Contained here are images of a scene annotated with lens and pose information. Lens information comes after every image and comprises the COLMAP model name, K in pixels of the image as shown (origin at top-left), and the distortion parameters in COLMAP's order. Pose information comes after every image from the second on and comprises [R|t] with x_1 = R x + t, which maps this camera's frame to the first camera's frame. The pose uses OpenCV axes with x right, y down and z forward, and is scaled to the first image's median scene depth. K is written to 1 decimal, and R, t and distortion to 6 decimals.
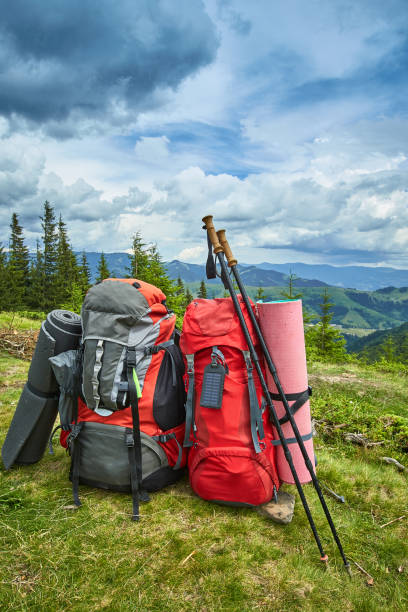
lens RADIAL K [[421.1, 0, 207.2], [0, 421.1, 317.3], [0, 0, 1]] dist [0.004345, 0.011161]
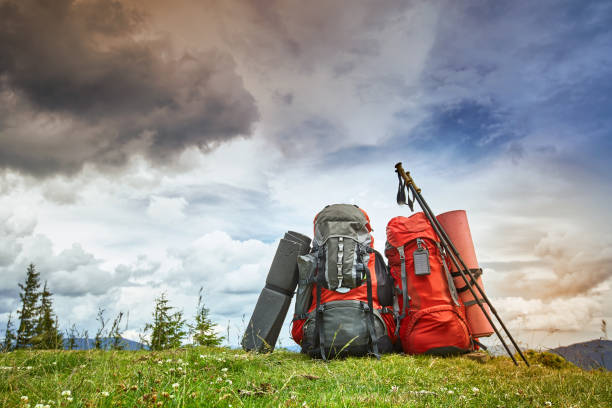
lens RADIAL K [[520.9, 0, 305.9], [0, 520.9, 189.0], [0, 0, 1]] dist [-0.005799, 0.000987]
pose [[0.988963, 0.008223, 0.147933, -0.625529], [0.053874, 0.910153, -0.410753, 0.621861], [-0.138019, 0.414190, 0.899665, -0.662101]]
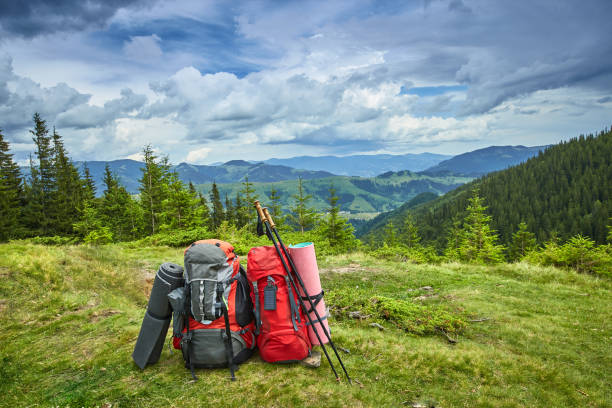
lens RADIAL K [[421.1, 0, 310.6], [0, 421.1, 210.5], [0, 0, 1]] dist [0.004345, 0.011161]
pose [[0.971577, -0.101697, 0.213765, -0.156172], [0.102358, 0.994715, 0.008001, -0.192153], [-0.213449, 0.014107, 0.976852, -0.751649]]
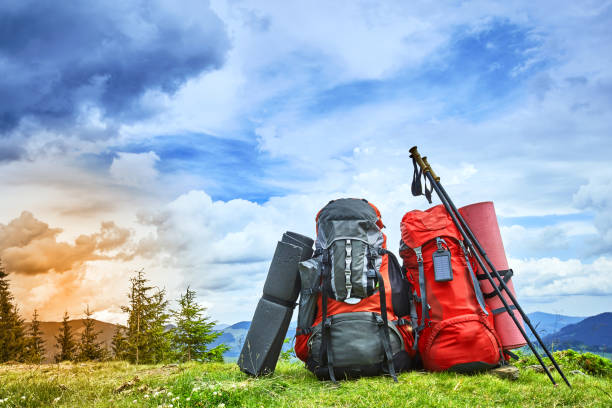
lens RADIAL K [[617.9, 0, 310.5], [0, 617.9, 202.6], [0, 0, 1]] dist [0.071292, 0.000000]
pose [[0.986042, -0.041121, 0.161337, -0.641032], [0.090112, 0.946632, -0.309465, 0.499003], [-0.140001, 0.319684, 0.937124, -0.733362]]
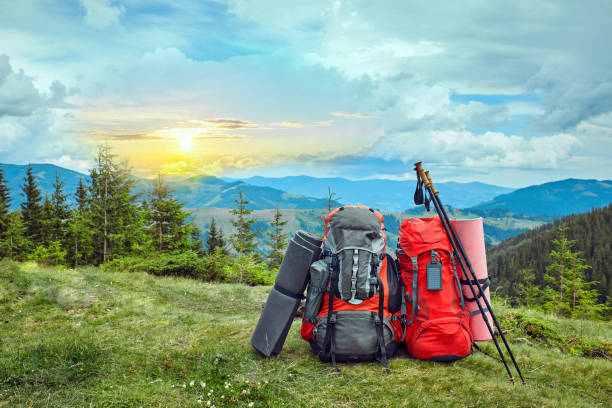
lens RADIAL K [[609.7, 0, 324.7], [0, 609.7, 219.9], [0, 0, 1]] dist [0.015576, 0.000000]
pose [[0.967759, -0.028396, 0.250273, -0.848153], [0.042180, 0.997864, -0.049882, 0.052196], [-0.248322, 0.058830, 0.966890, -0.952613]]
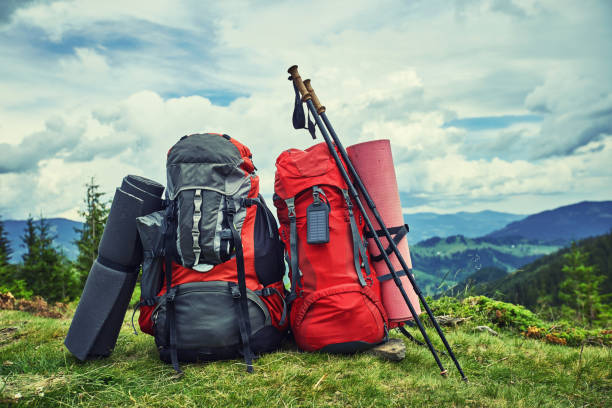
lens RADIAL K [[609.7, 0, 309.0], [0, 609.7, 204.0], [0, 0, 1]] dist [0.015576, 0.000000]
pose [[0.975344, -0.064792, 0.210964, -0.294878], [0.096503, 0.984909, -0.143669, 0.305946], [-0.198472, 0.160485, 0.966878, -0.394206]]
